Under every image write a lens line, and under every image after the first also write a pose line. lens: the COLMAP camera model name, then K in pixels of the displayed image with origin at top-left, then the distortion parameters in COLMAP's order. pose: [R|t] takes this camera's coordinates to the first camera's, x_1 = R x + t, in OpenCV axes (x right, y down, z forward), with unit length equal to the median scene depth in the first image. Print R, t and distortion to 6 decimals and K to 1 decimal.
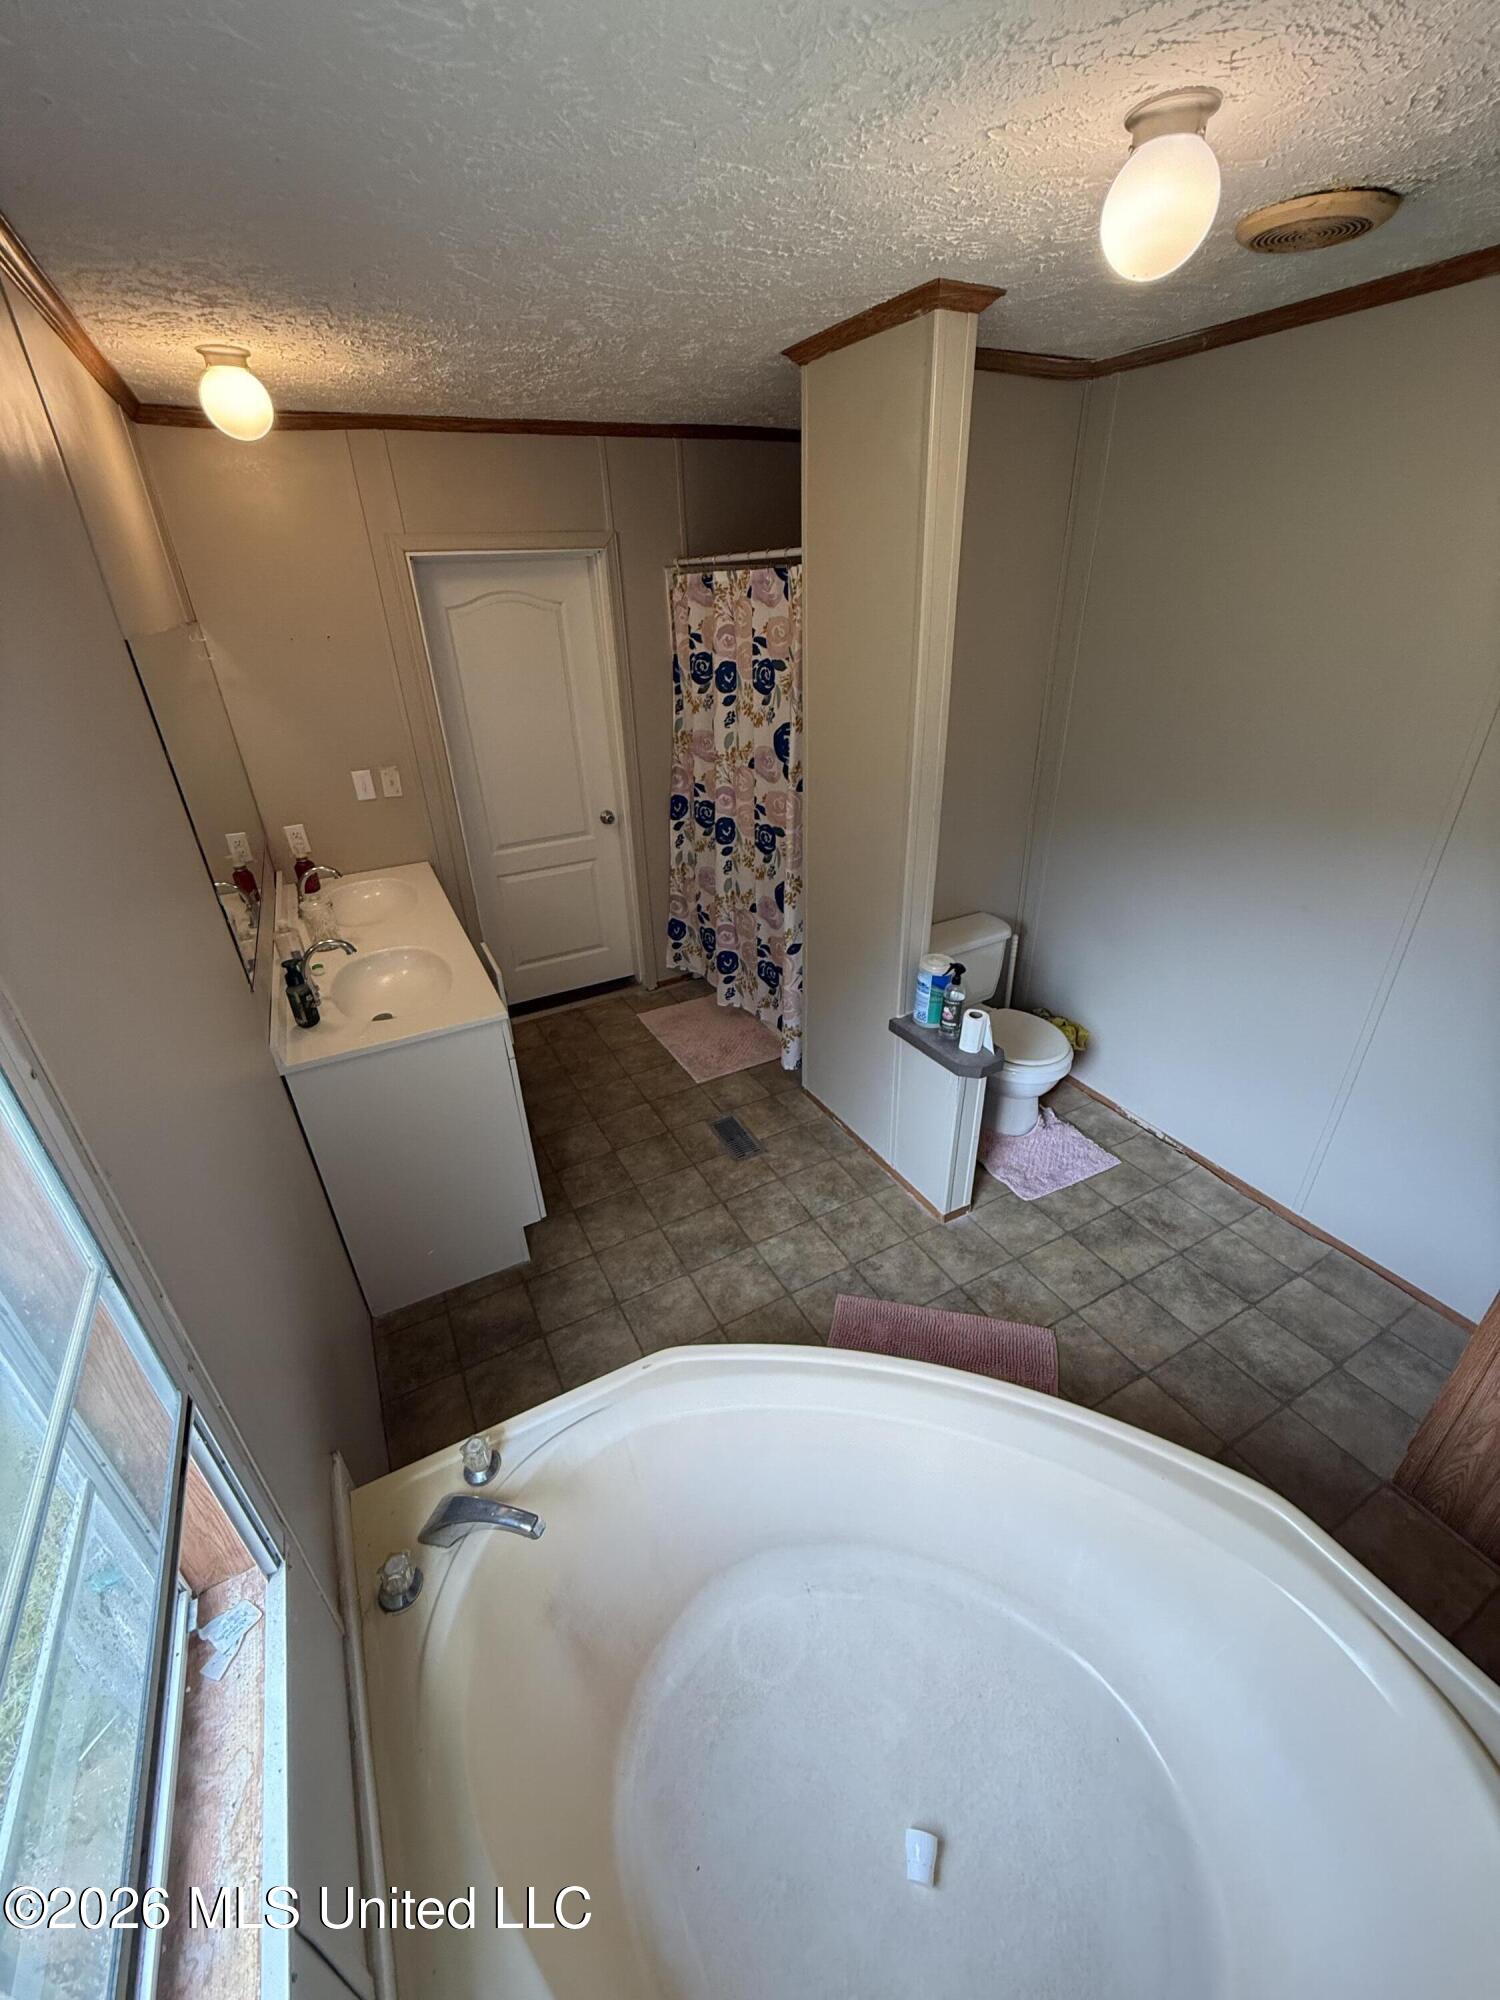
lens RADIAL K [[797.9, 0, 749.8], [0, 797.9, 1000.5], [0, 0, 1]] dist [0.000916, 0.000911]
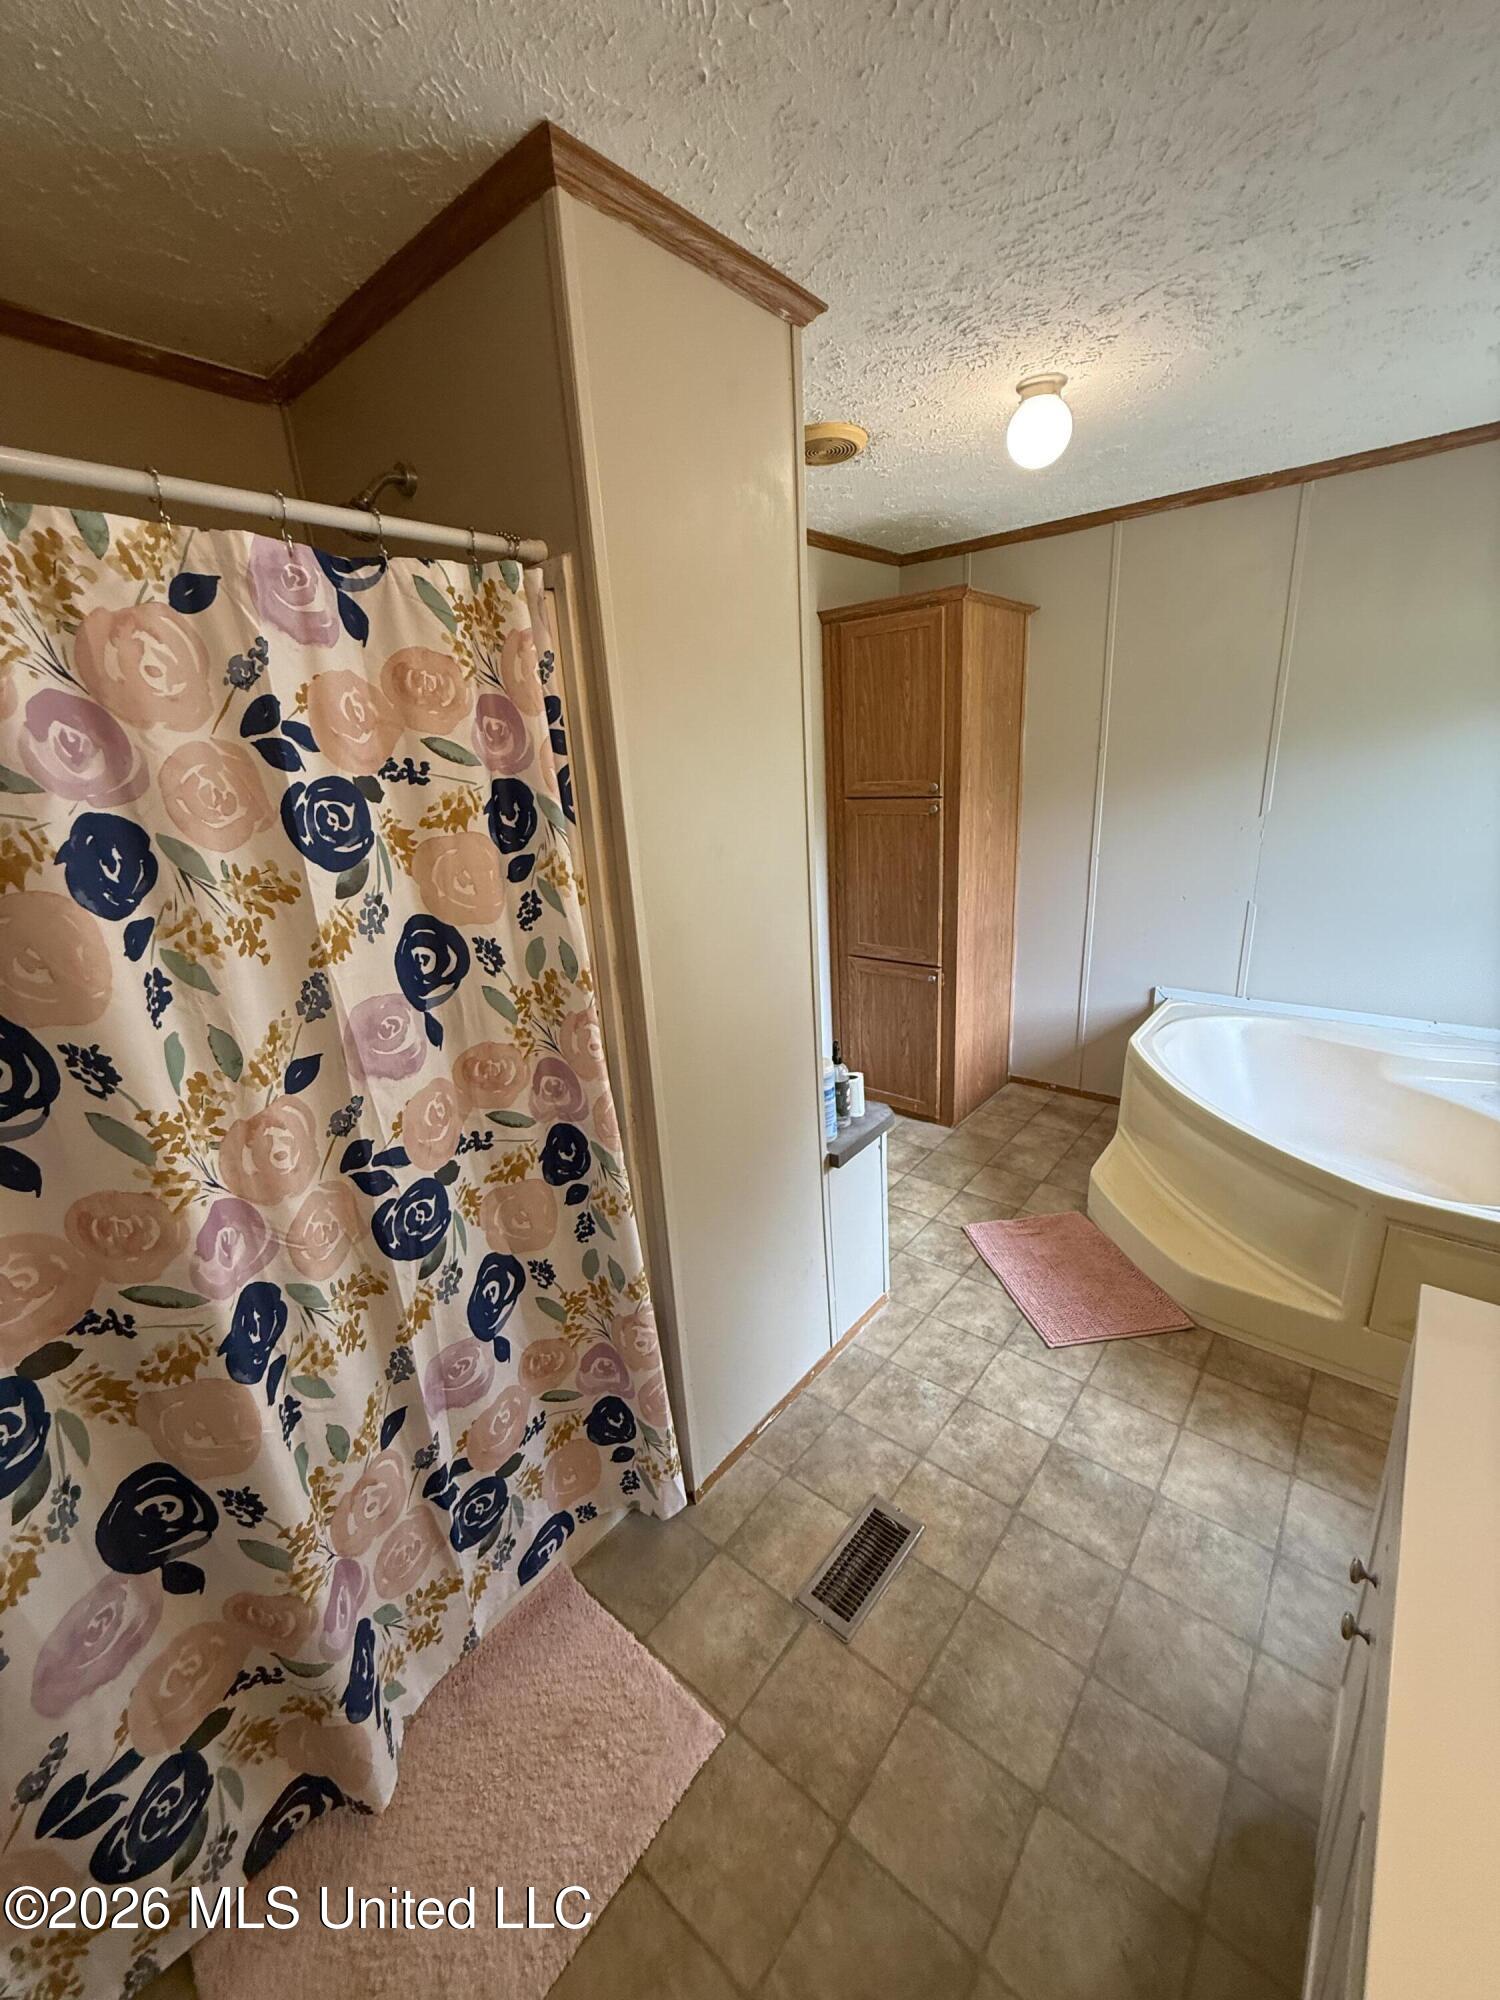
lens RADIAL K [[797.9, 0, 750.1], [0, 797.9, 1003.8], [0, 0, 1]] dist [0.000916, 0.000911]
pose [[-0.378193, -0.222616, 0.898561, -0.423347], [0.499288, 0.768320, 0.400494, -0.406791], [-0.779539, 0.600105, -0.179424, 0.997546]]
